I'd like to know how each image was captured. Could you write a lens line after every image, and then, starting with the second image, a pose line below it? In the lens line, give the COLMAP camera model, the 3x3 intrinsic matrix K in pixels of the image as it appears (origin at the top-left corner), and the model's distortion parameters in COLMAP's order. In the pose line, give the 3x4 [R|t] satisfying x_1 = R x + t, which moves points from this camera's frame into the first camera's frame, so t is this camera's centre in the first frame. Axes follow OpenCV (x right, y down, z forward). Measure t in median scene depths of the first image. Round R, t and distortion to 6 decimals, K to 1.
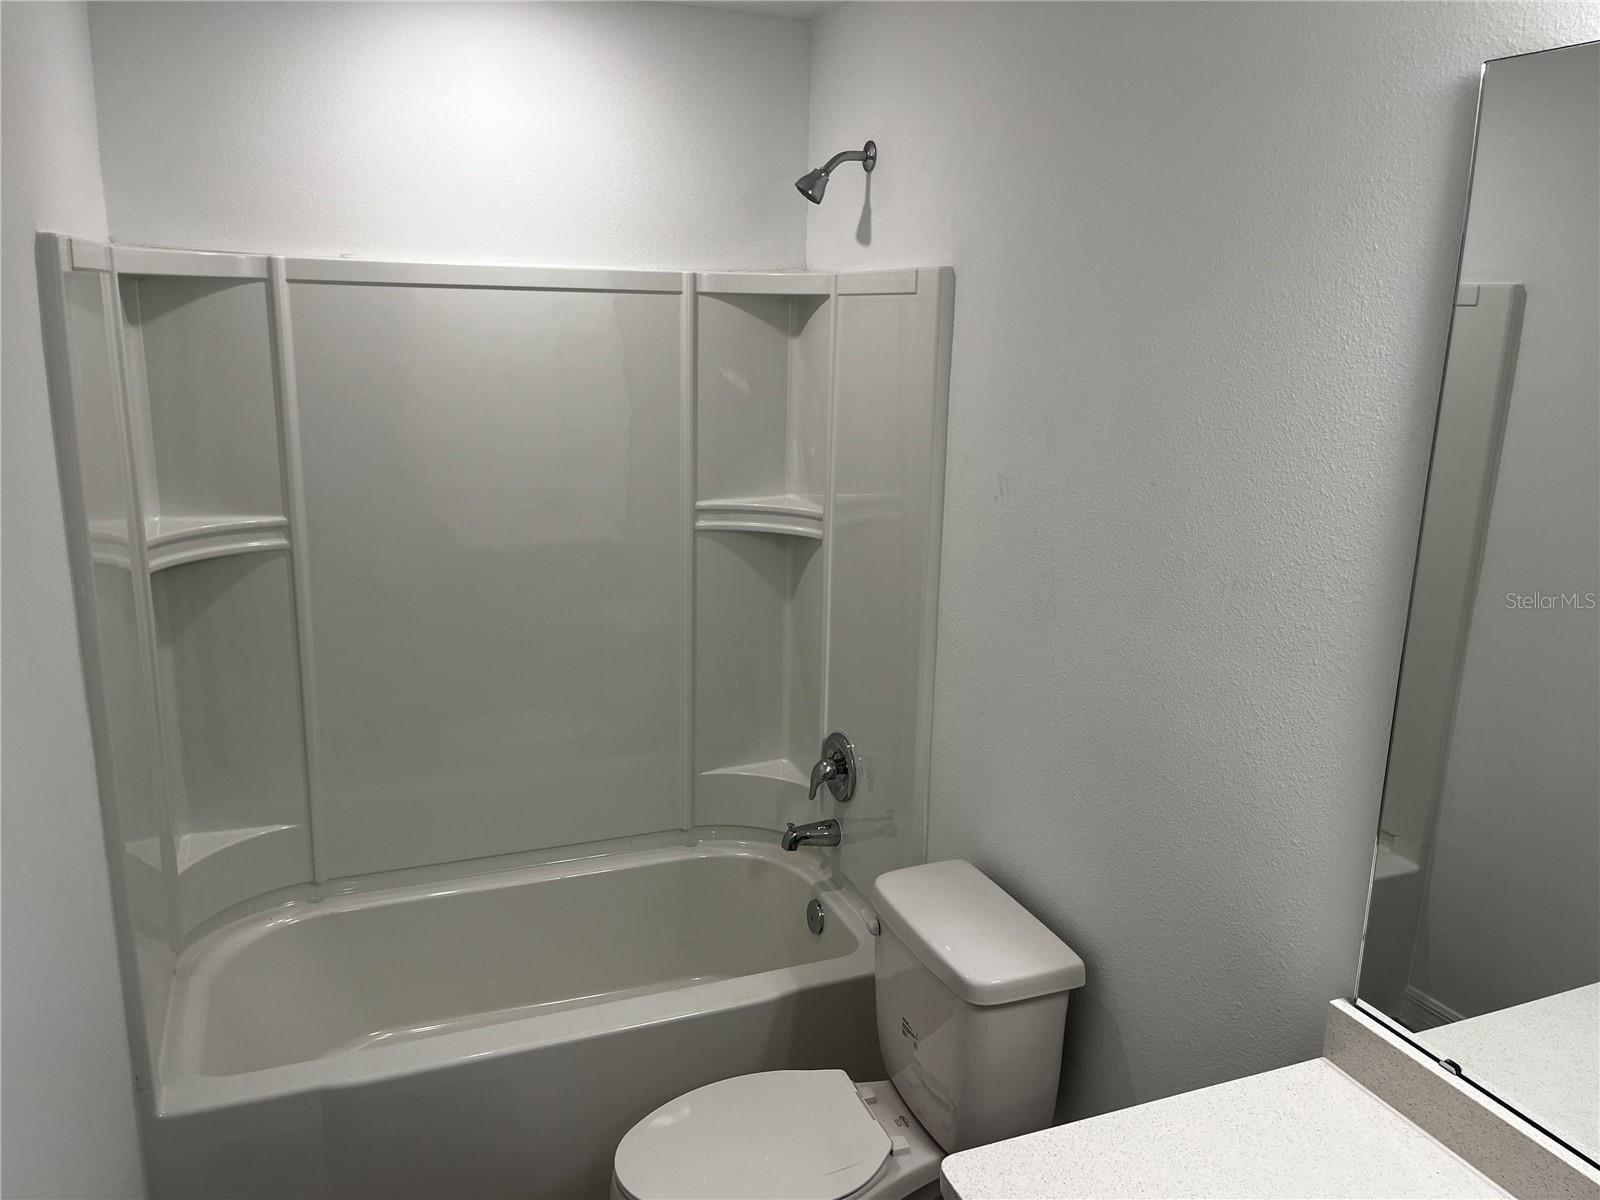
lens RADIAL K [[1206.5, 0, 791.4], [0, 1206.5, 600.9], [0, 0, 1]] dist [0.063841, -0.076355]
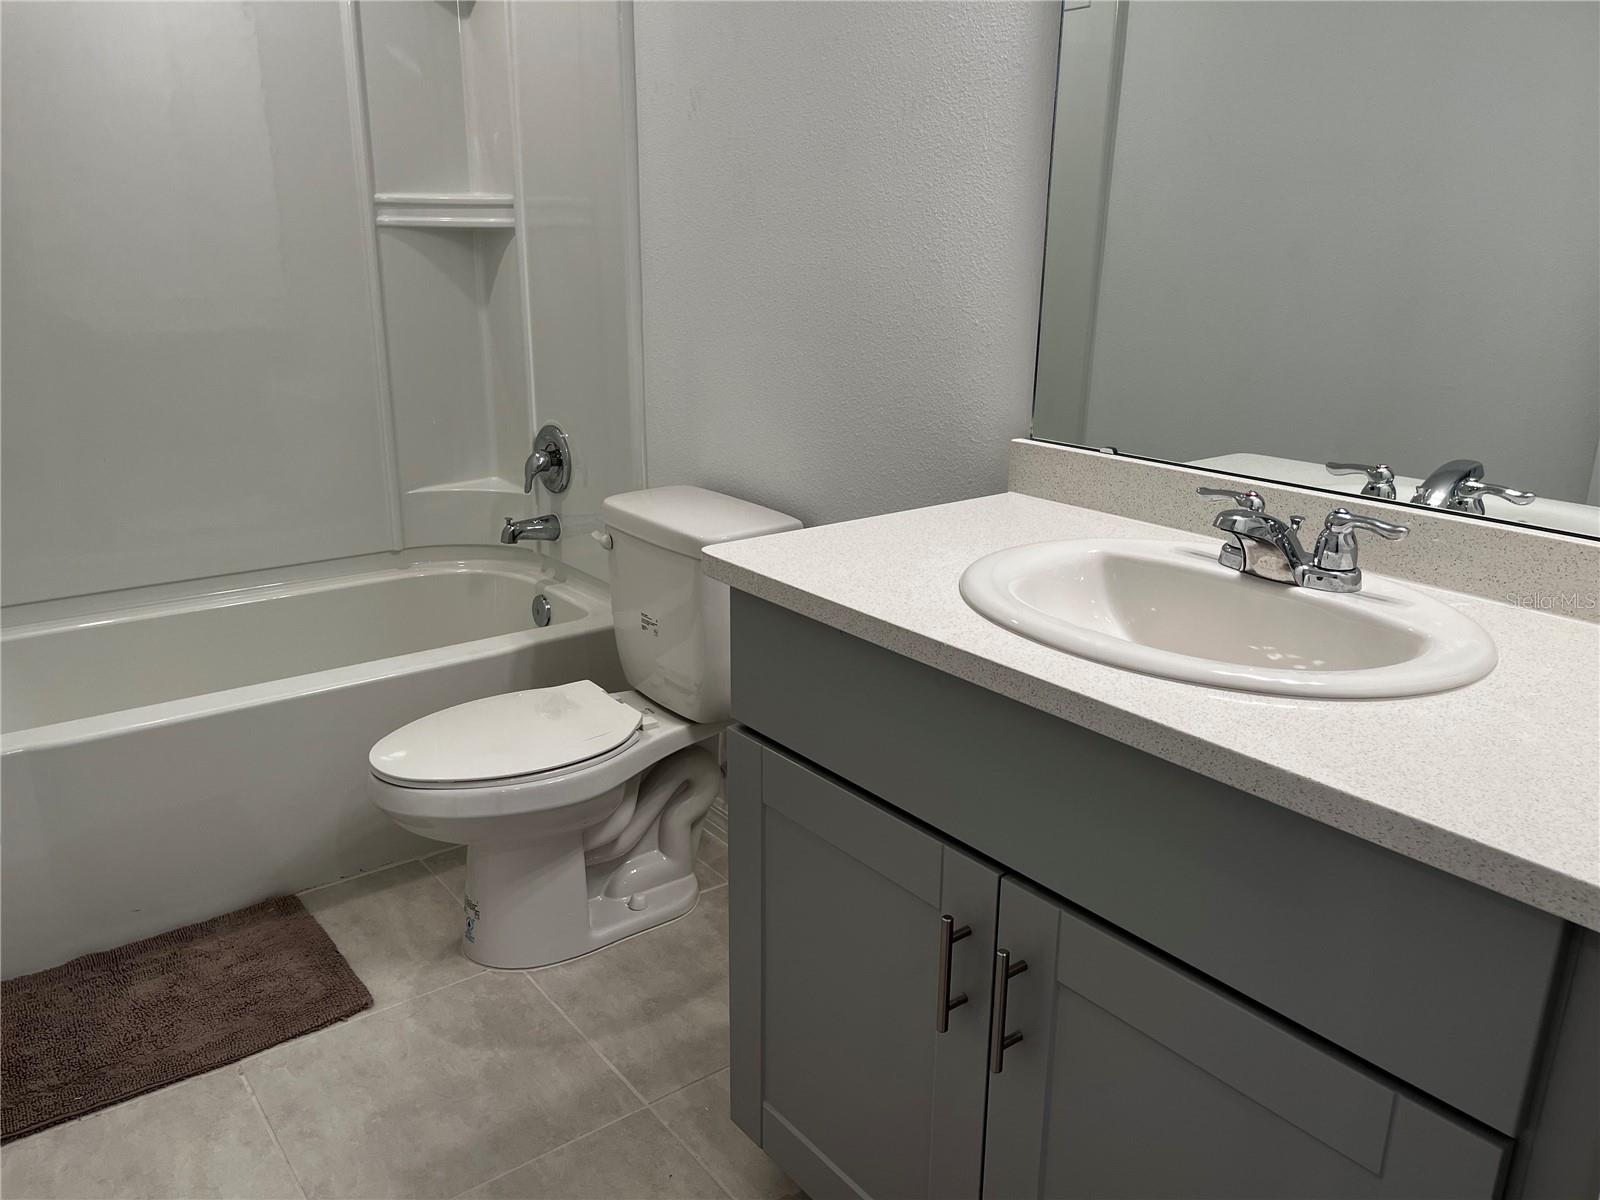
lens RADIAL K [[1206.5, 0, 791.4], [0, 1206.5, 600.9], [0, 0, 1]] dist [0.063841, -0.076355]
pose [[0.962729, -0.088780, 0.255483, -0.037551], [0.071449, 0.994517, 0.076356, 0.193186], [-0.260861, -0.055256, 0.963794, -0.037532]]
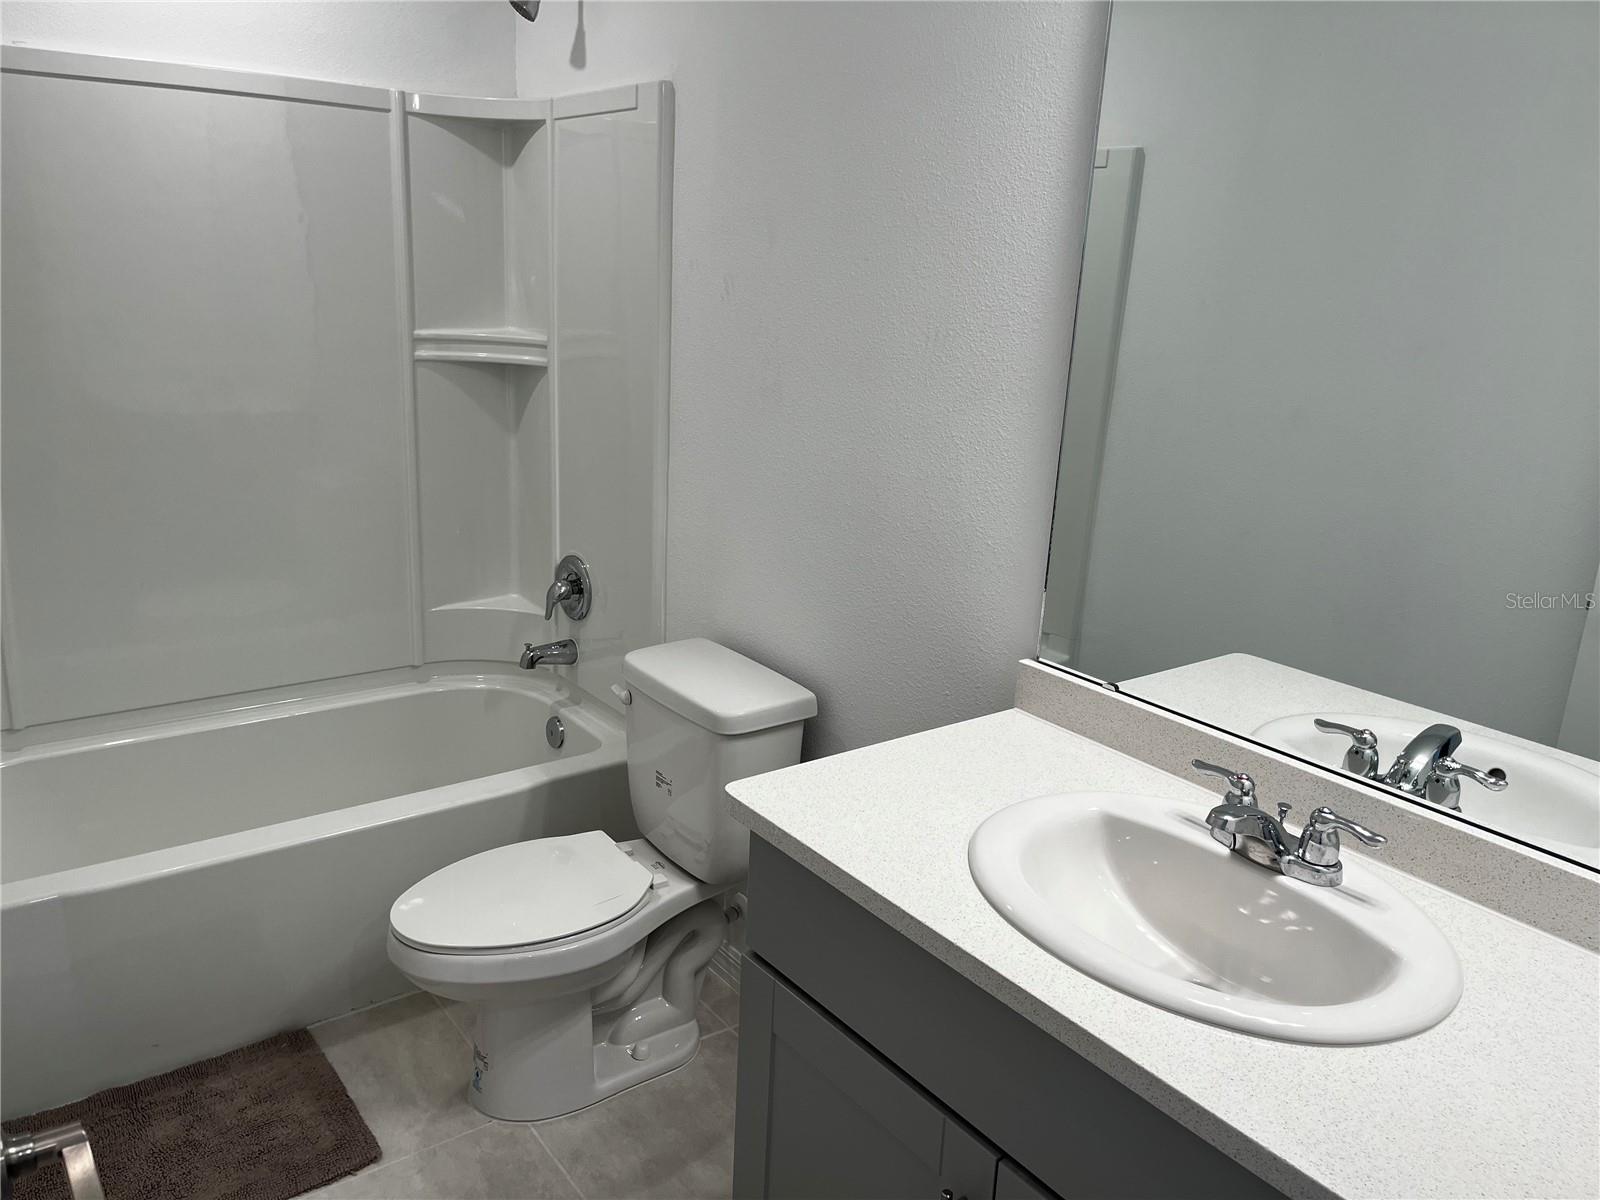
lens RADIAL K [[1202.1, 0, 800.0], [0, 1202.1, 600.0], [0, 0, 1]] dist [0.072329, -0.102514]
pose [[0.963428, -0.044897, 0.264178, -0.047764], [0.032026, 0.998090, 0.052830, 0.099611], [-0.266045, -0.042437, 0.963026, -0.058794]]
